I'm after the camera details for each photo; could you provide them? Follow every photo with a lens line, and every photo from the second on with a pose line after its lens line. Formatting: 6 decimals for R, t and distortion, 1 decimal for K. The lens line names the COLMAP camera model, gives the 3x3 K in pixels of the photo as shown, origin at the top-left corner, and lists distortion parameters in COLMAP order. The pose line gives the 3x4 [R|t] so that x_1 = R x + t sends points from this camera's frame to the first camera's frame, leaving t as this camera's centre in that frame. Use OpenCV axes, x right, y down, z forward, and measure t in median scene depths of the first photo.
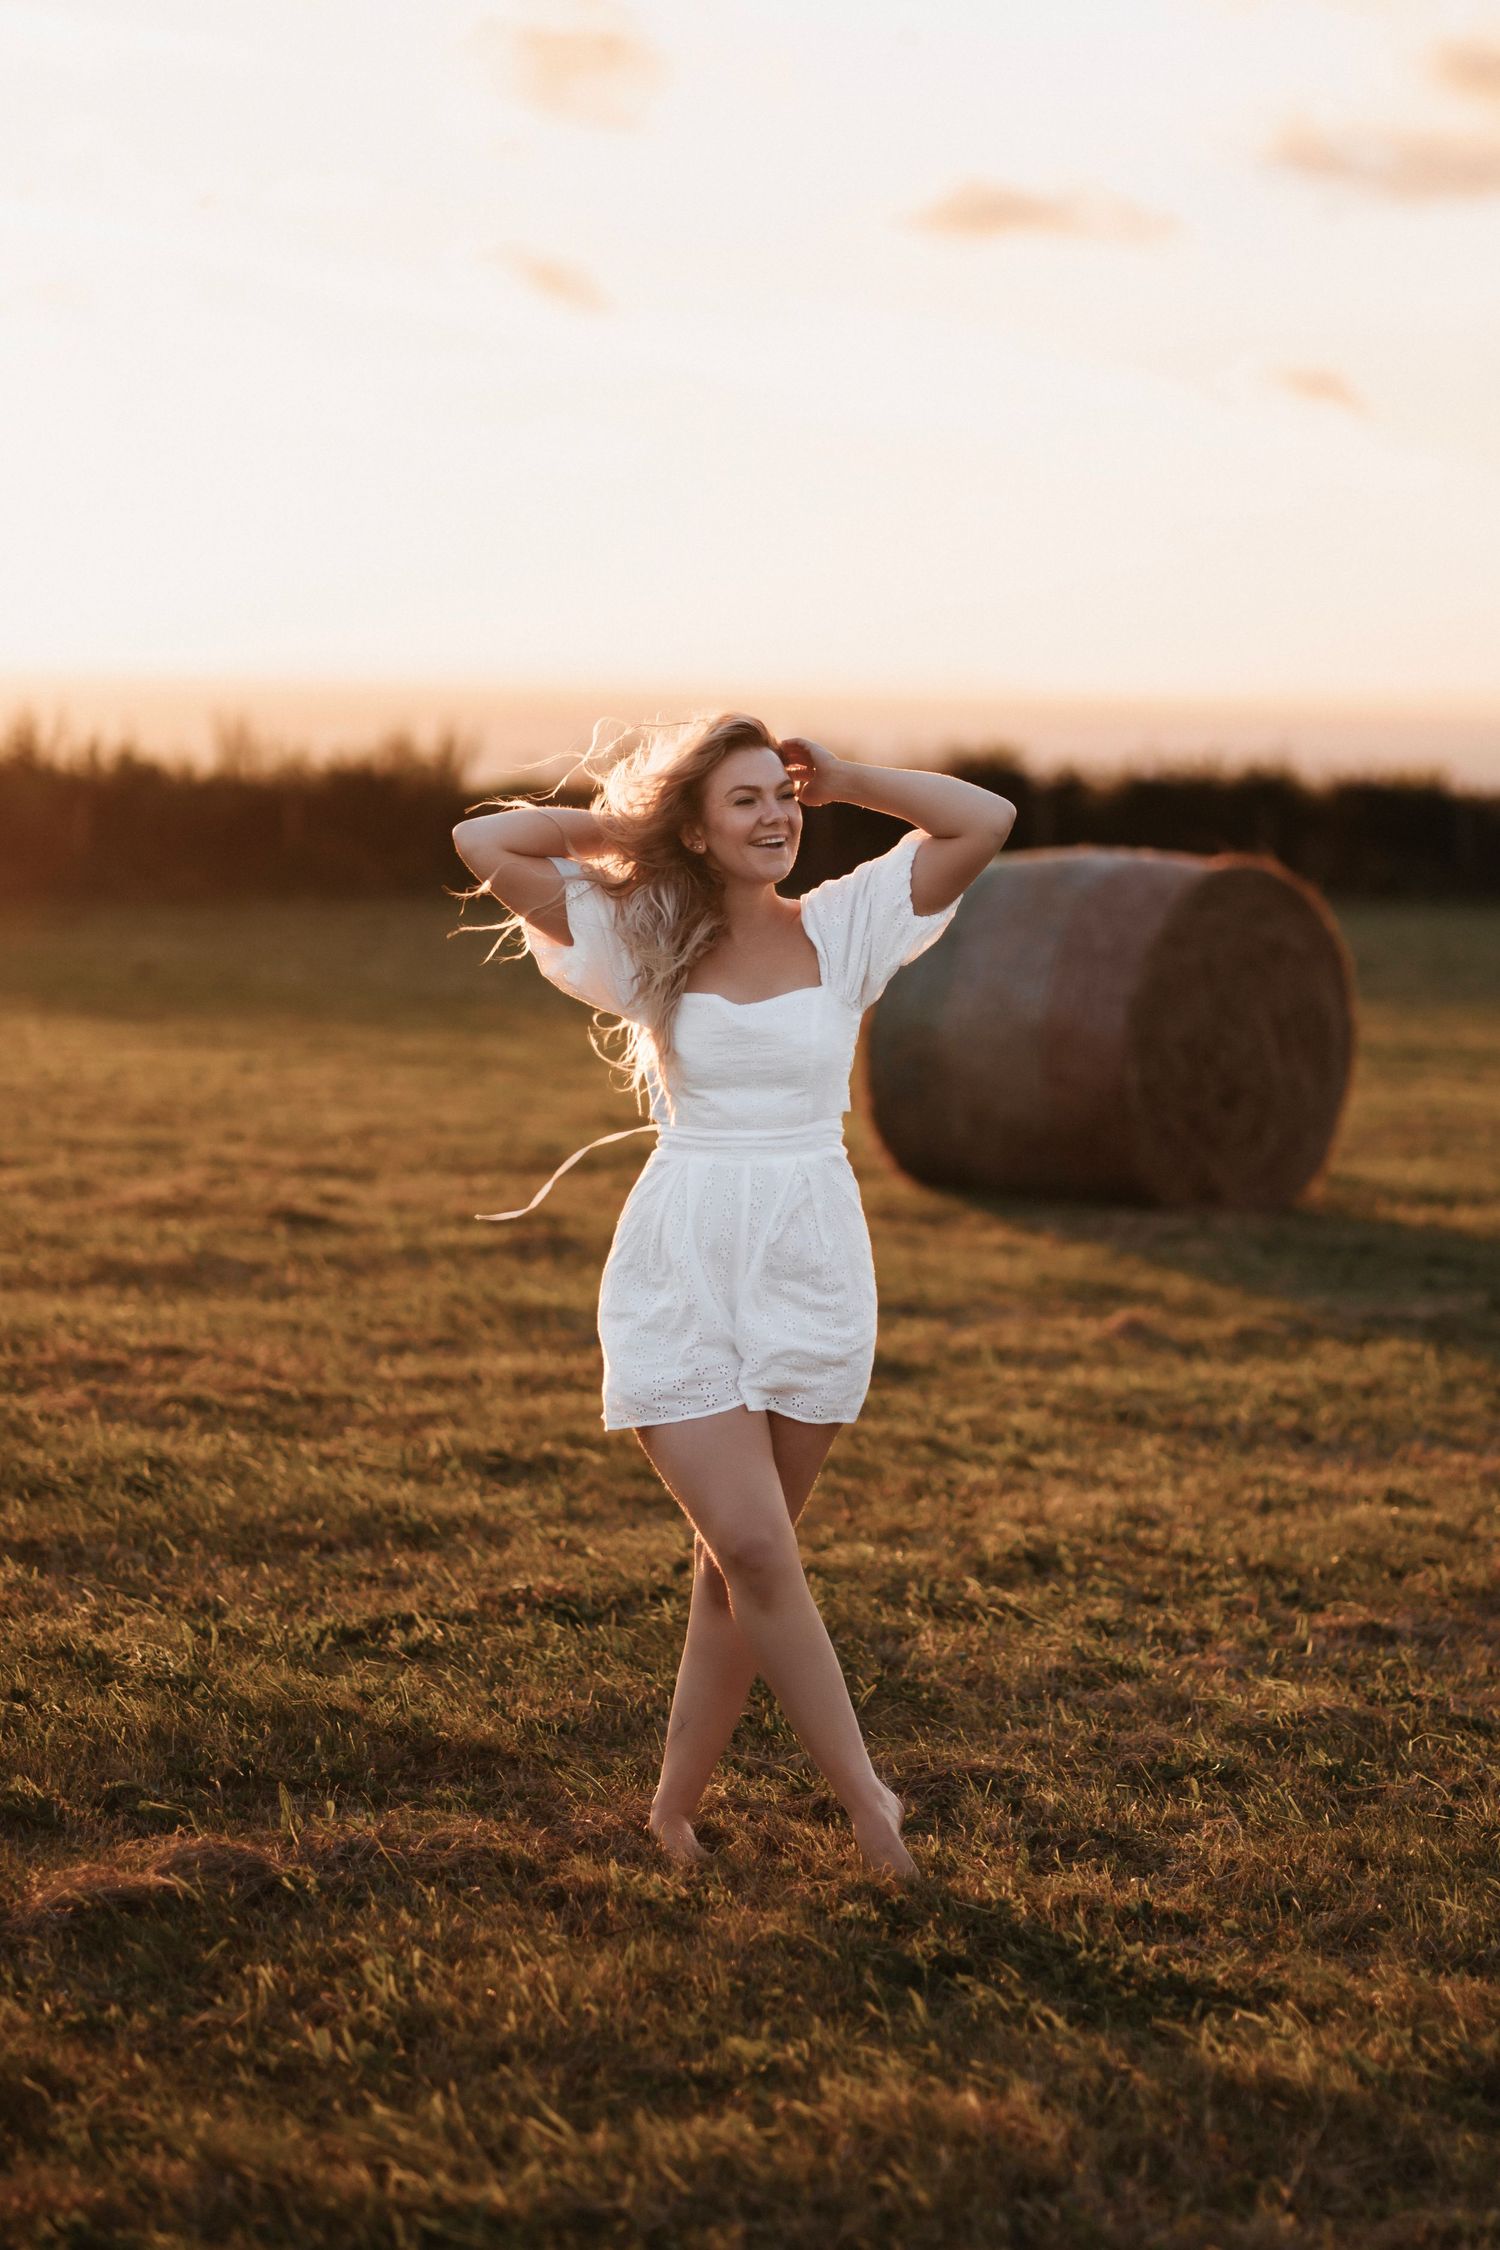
lens RADIAL K [[5452.8, 0, 748.3], [0, 5452.8, 1122.8], [0, 0, 1]] dist [0.069823, 0.000000]
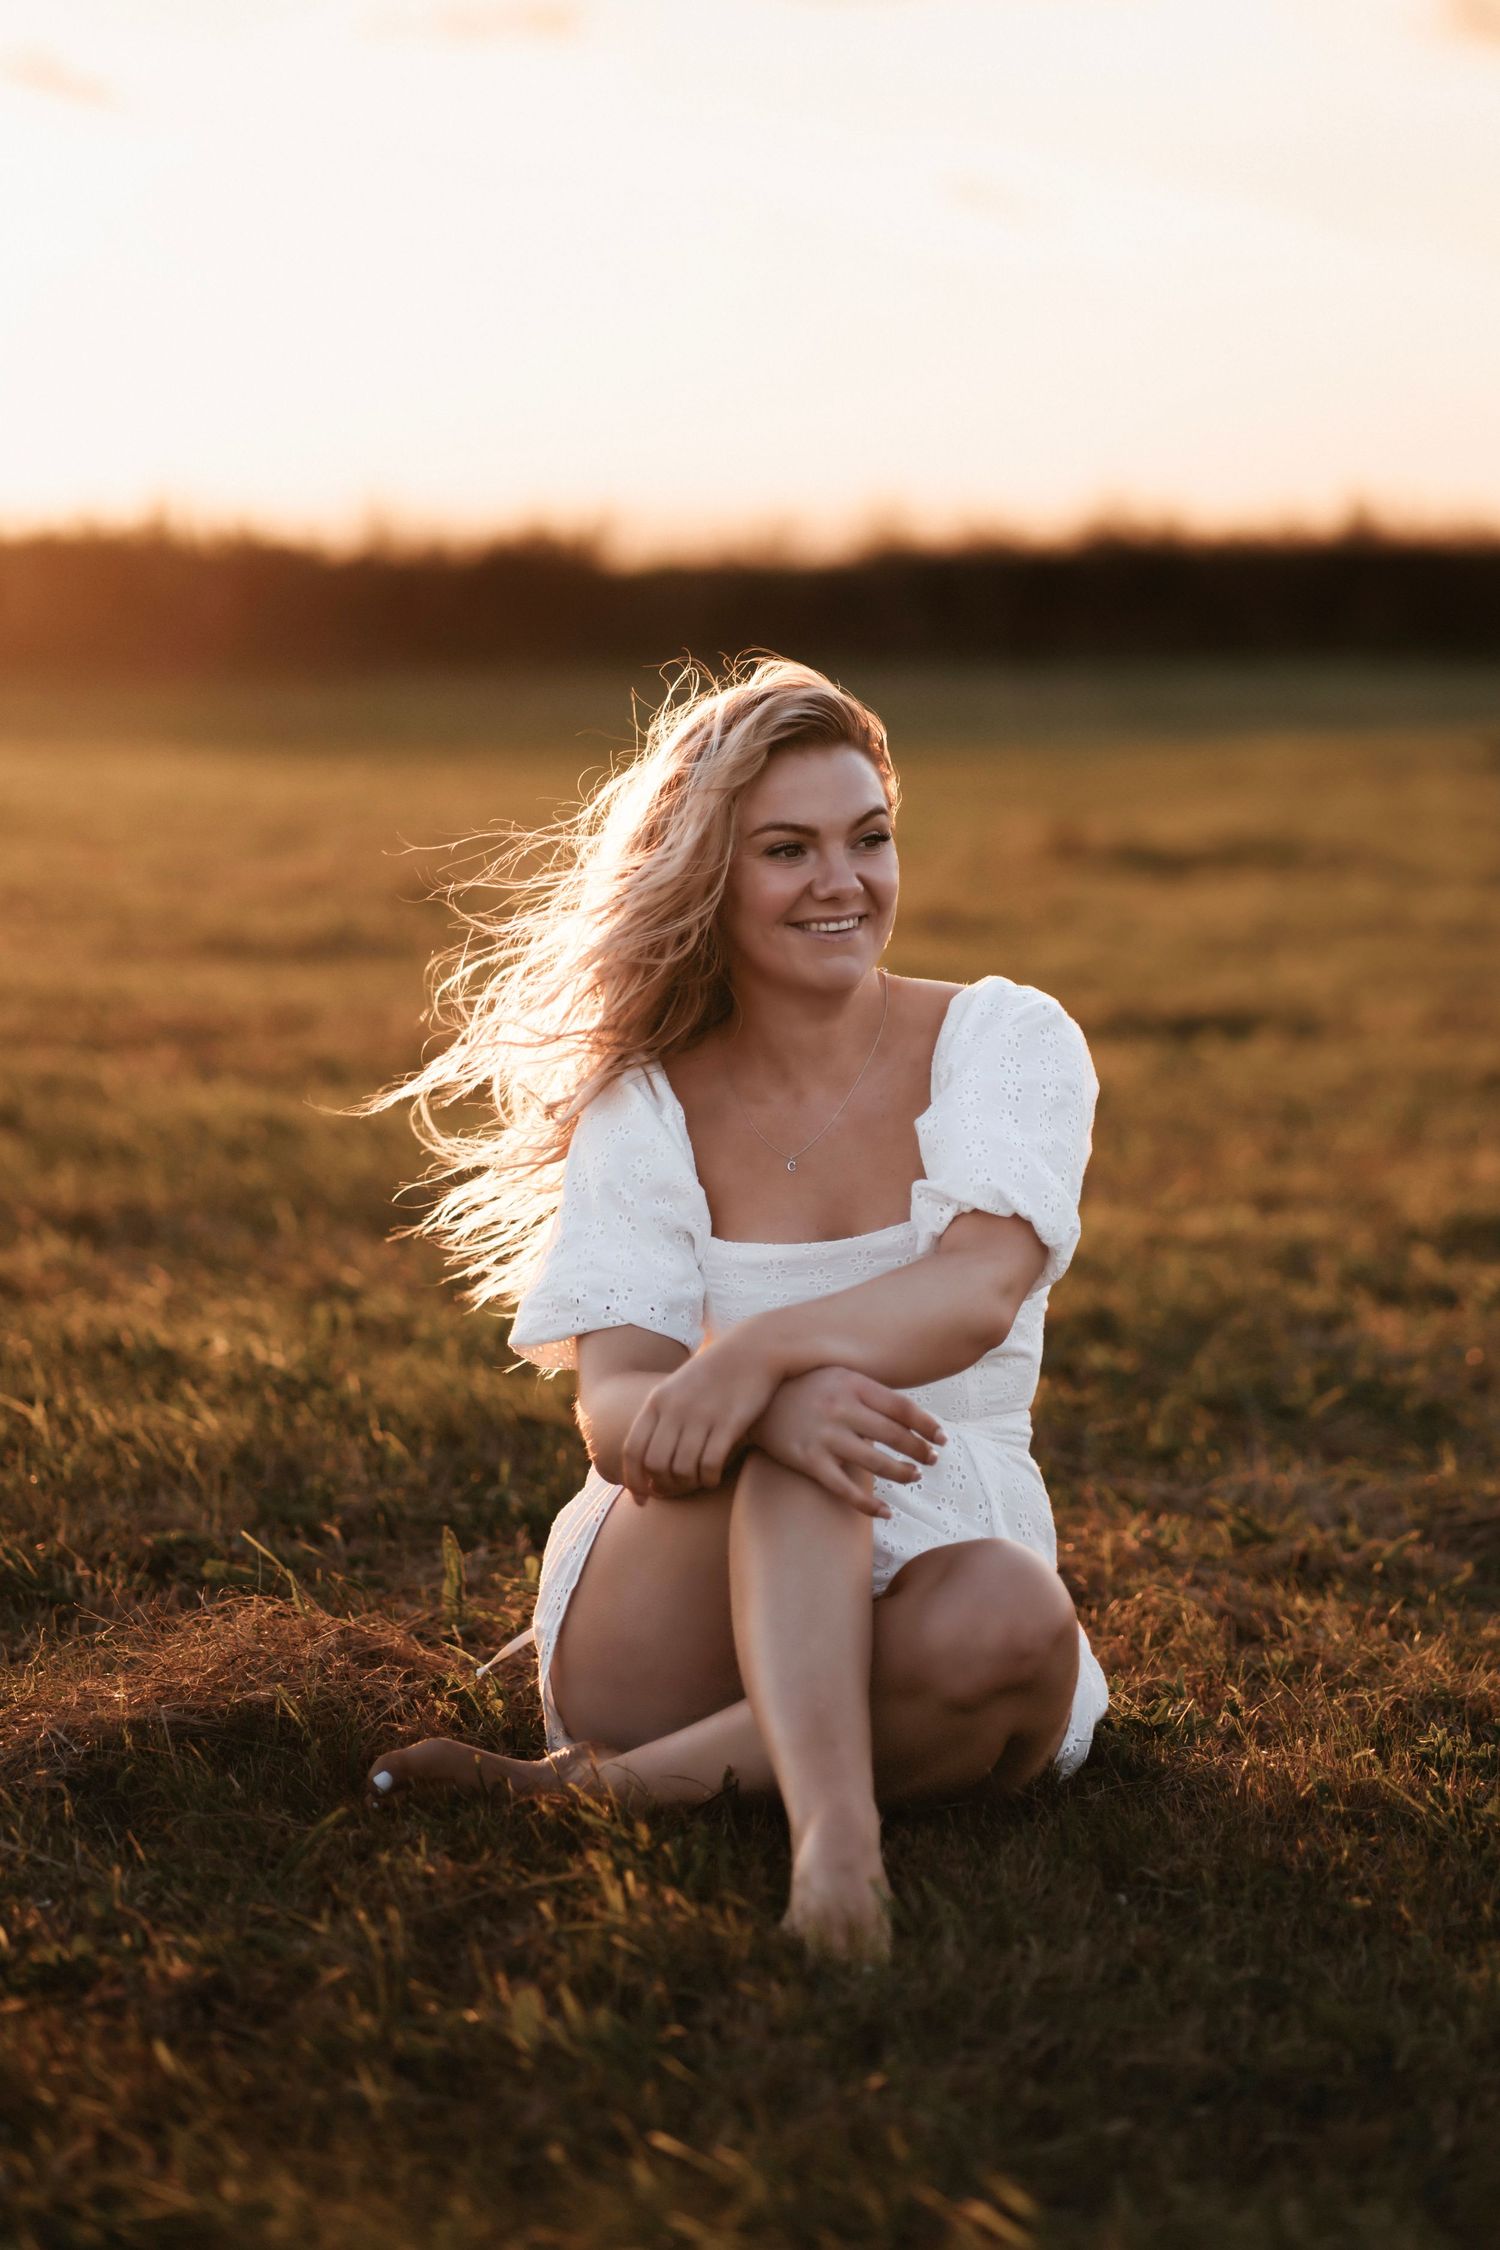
lens RADIAL K [[5452.8, 0, 751.7], [0, 5452.8, 1125.4], [0, 0, 1]] dist [0.069823, 0.000000]
pose [[0.999571, -0.011415, -0.026985, -0.033453], [0.012498, 0.999110, 0.040287, 0.051837], [0.026501, -0.040607, 0.998824, 0.395085]]
